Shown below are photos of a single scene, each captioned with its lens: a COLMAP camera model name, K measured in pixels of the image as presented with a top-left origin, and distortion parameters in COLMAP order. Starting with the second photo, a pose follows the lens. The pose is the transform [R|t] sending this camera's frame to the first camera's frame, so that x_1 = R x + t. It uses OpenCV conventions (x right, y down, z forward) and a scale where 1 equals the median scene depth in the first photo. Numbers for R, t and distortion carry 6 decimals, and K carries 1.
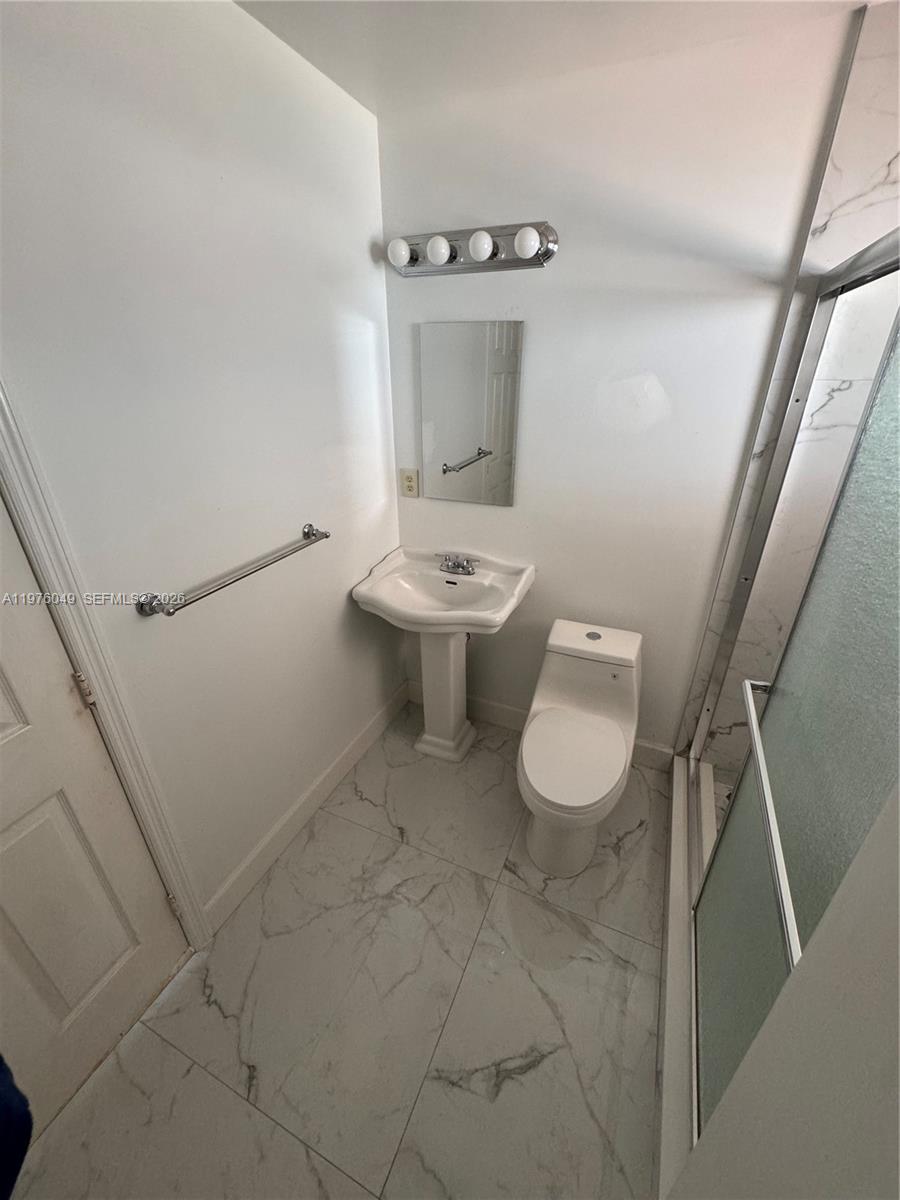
lens RADIAL K [[480.9, 0, 450.0], [0, 480.9, 600.0], [0, 0, 1]] dist [-0.002558, 0.000281]
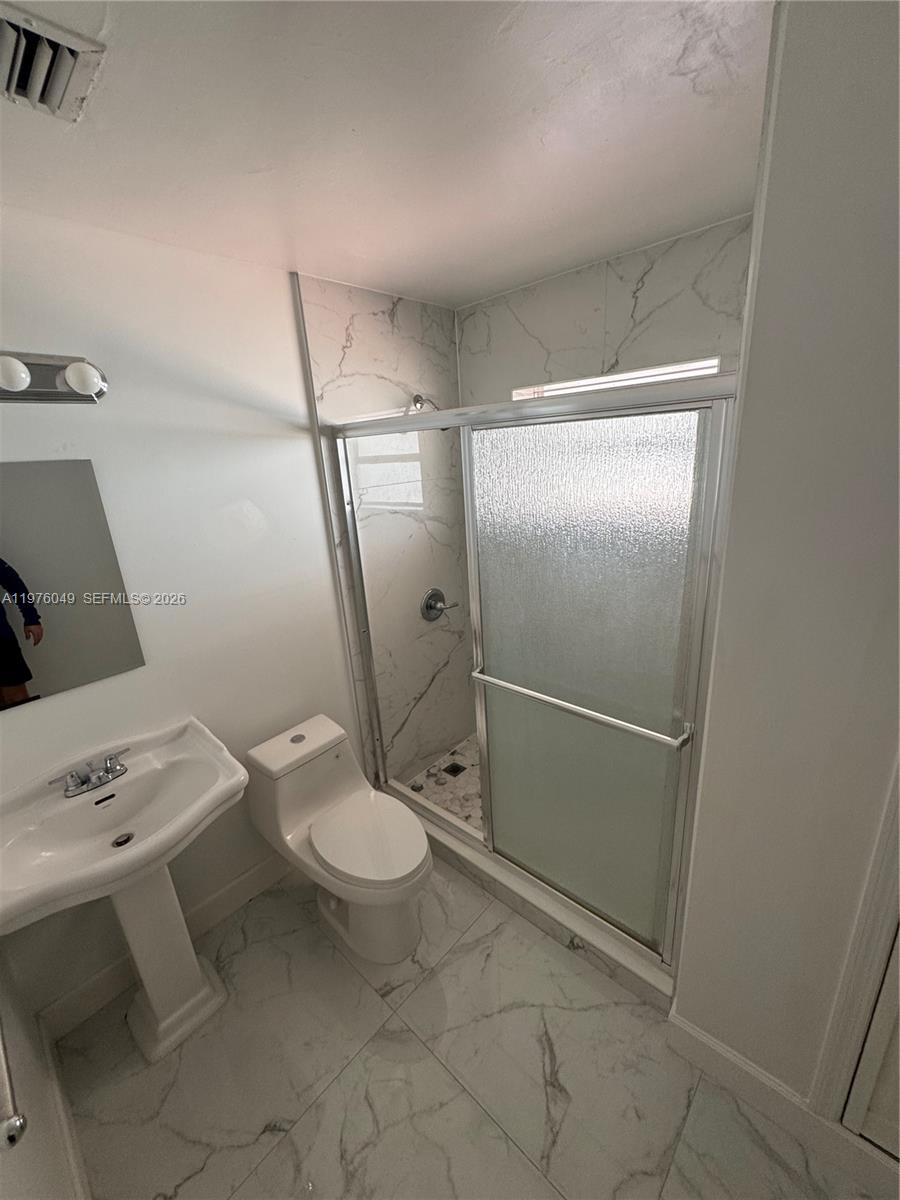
lens RADIAL K [[480.9, 0, 450.0], [0, 480.9, 600.0], [0, 0, 1]] dist [-0.002558, 0.000281]
pose [[0.320405, -0.298419, 0.899048, -0.445420], [0.474259, 0.872106, 0.120459, -0.158636], [-0.820012, 0.387786, 0.420955, 0.211353]]
